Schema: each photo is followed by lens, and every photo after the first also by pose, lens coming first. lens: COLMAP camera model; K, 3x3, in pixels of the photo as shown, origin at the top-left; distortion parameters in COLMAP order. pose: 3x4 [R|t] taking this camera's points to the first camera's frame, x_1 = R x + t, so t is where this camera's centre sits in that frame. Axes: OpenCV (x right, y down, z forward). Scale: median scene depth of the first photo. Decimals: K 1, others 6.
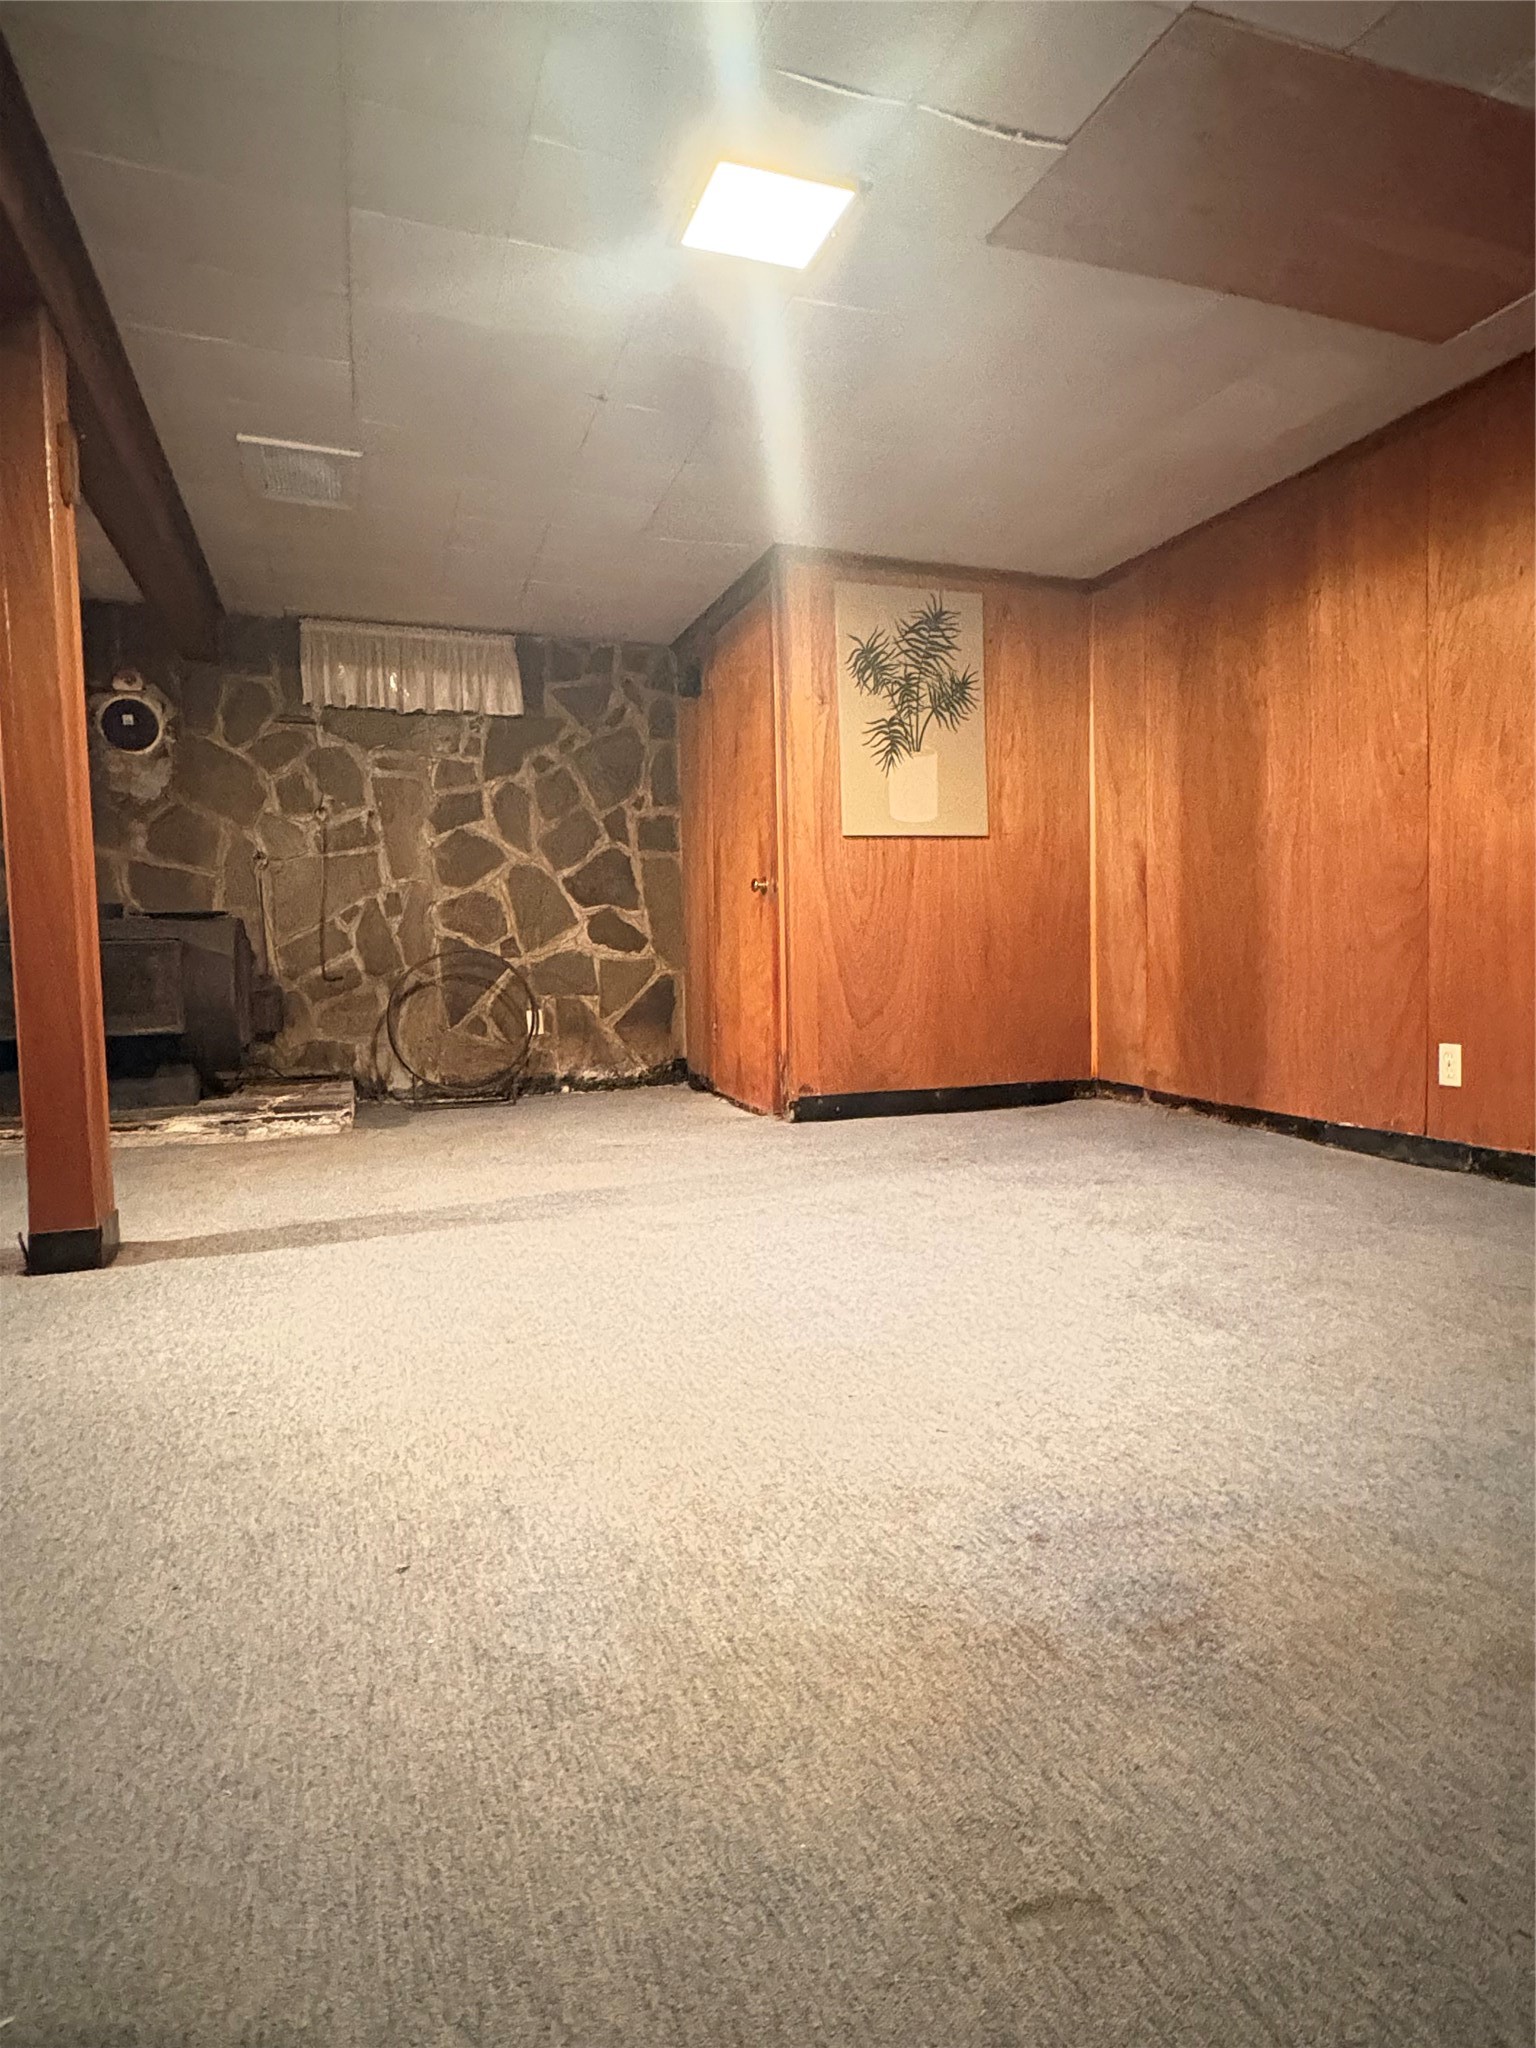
lens RADIAL K [[1163.5, 0, 771.7], [0, 1163.5, 1019.4], [0, 0, 1]] dist [-0.000973, 0.001866]
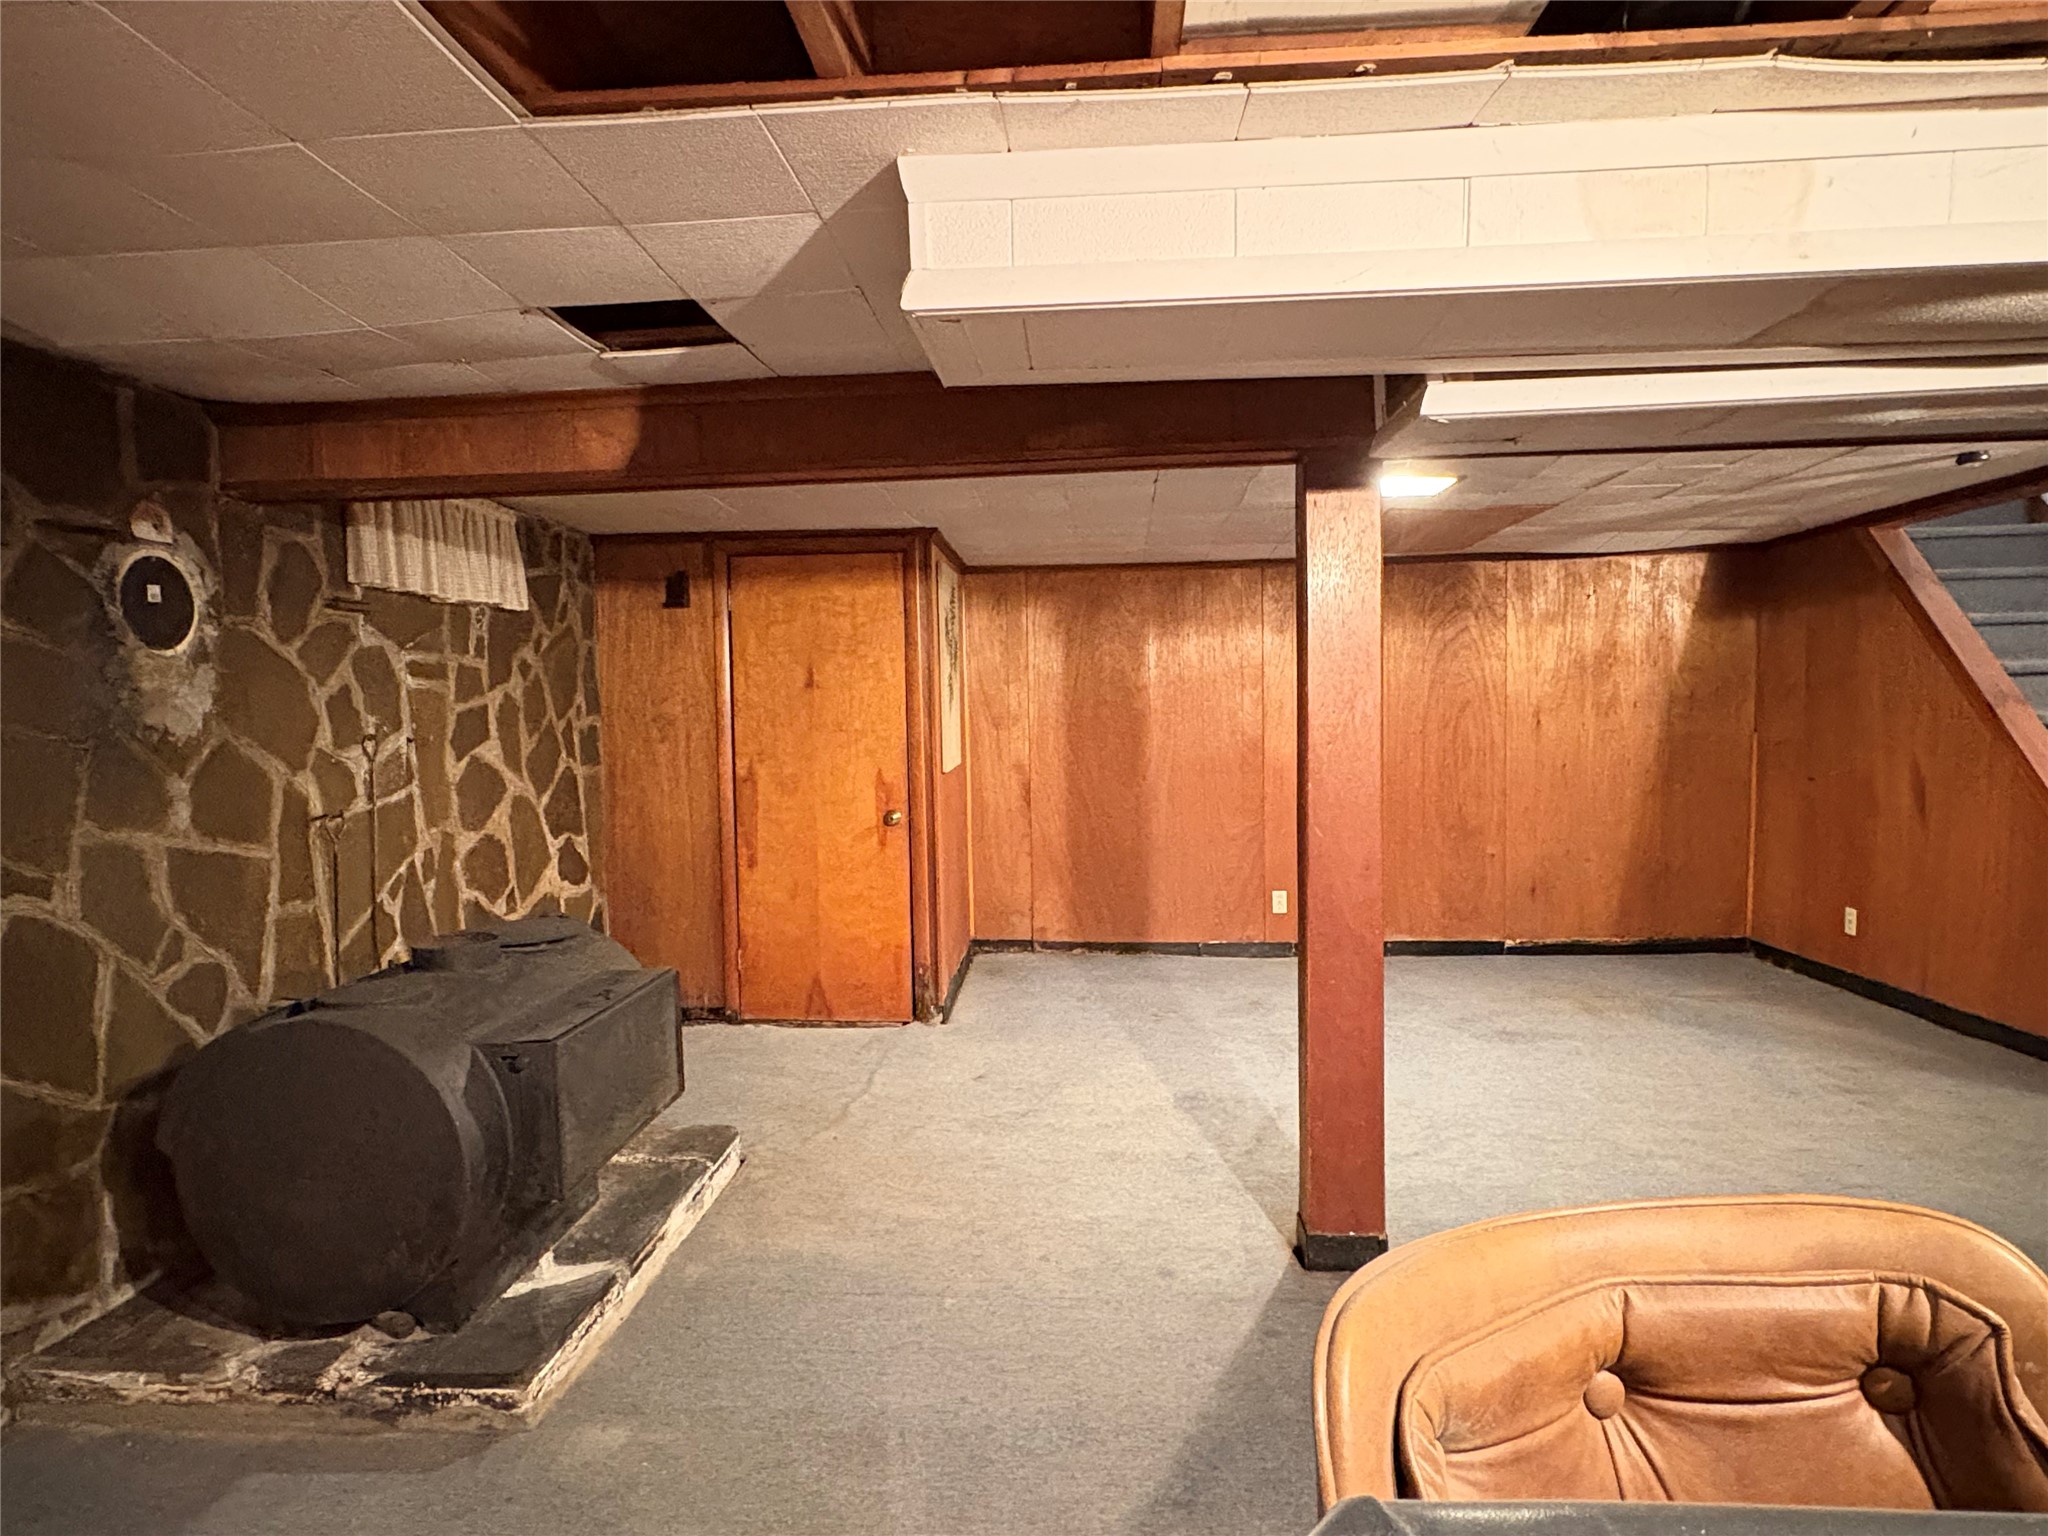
lens RADIAL K [[1163.5, 0, 1024.0], [0, 1163.5, 768.0], [0, 0, 1]] dist [-0.000973, 0.001866]
pose [[0.404096, -0.037487, 0.913948, -0.838826], [0.062288, 0.997968, 0.013393, -0.147230], [-0.912593, 0.051516, 0.405610, 0.380068]]
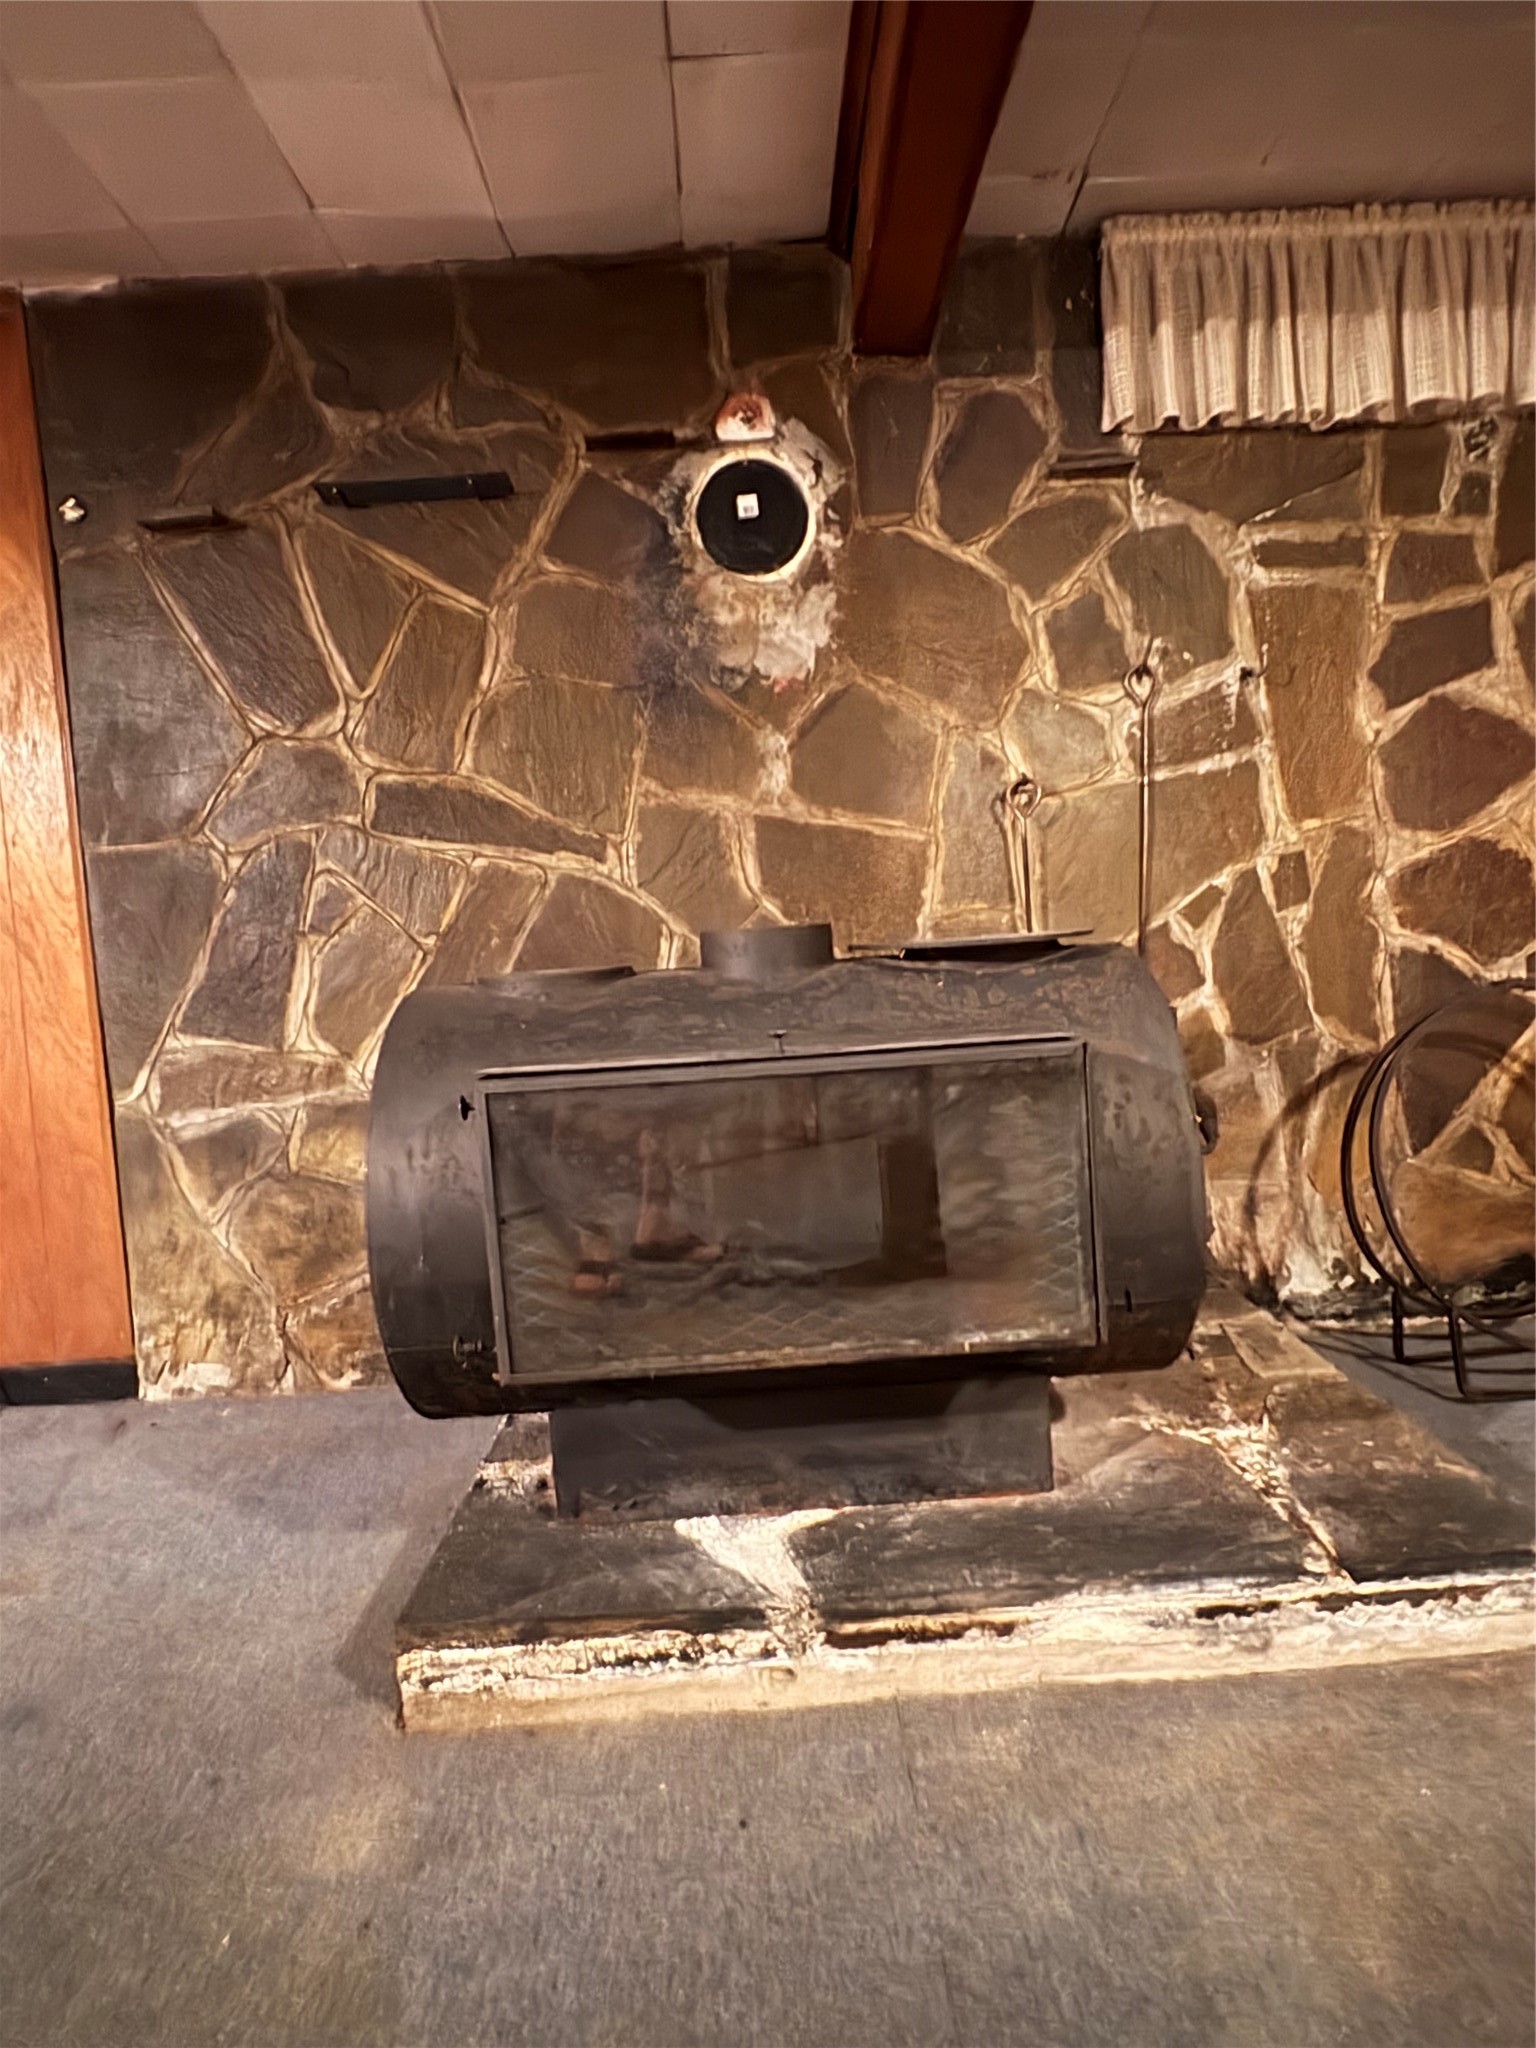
lens RADIAL K [[1163.5, 0, 771.7], [0, 1163.5, 1019.4], [0, 0, 1]] dist [-0.000973, 0.001866]
pose [[0.947632, -0.014717, -0.319024, -0.377130], [0.025661, 0.999217, 0.030128, -0.065452], [0.318331, -0.036736, 0.947268, 0.528532]]
